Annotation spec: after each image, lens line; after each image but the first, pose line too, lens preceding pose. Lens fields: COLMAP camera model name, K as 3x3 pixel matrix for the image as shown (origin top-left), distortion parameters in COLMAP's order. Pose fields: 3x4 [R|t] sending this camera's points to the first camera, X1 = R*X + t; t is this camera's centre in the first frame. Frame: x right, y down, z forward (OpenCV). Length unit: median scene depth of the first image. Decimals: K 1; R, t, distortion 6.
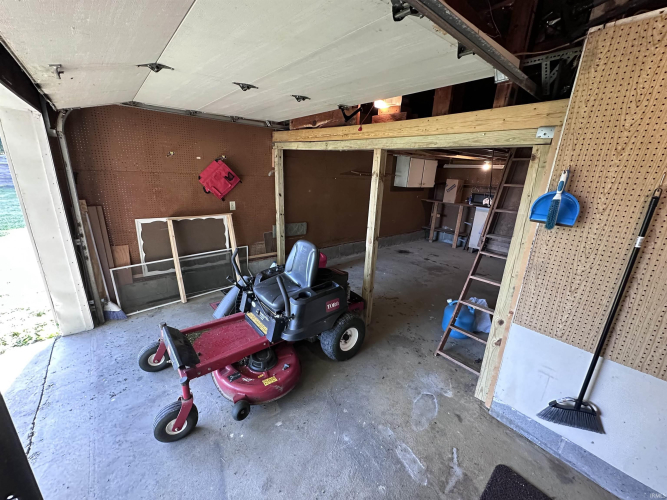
lens RADIAL K [[266.9, 0, 333.5], [0, 266.9, 250.0], [0, 0, 1]] dist [-0.000632, -0.000056]
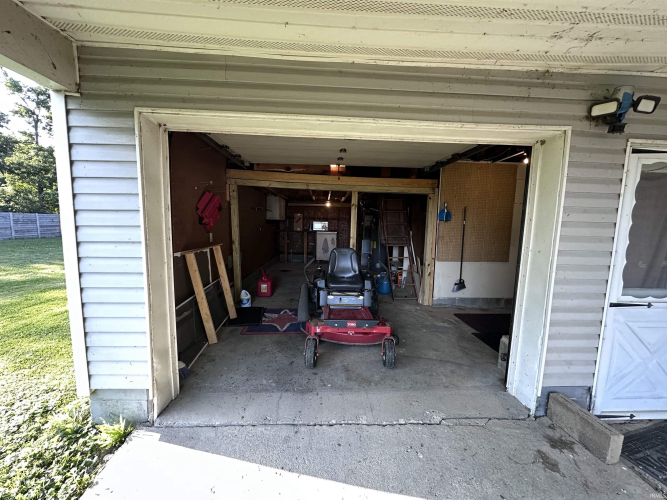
lens RADIAL K [[266.9, 0, 333.5], [0, 266.9, 250.0], [0, 0, 1]] dist [-0.000632, -0.000056]
pose [[0.610110, -0.114415, 0.784012, -1.403008], [0.229361, 0.972655, -0.036542, 0.025320], [-0.758392, 0.202116, 0.619670, 0.113472]]
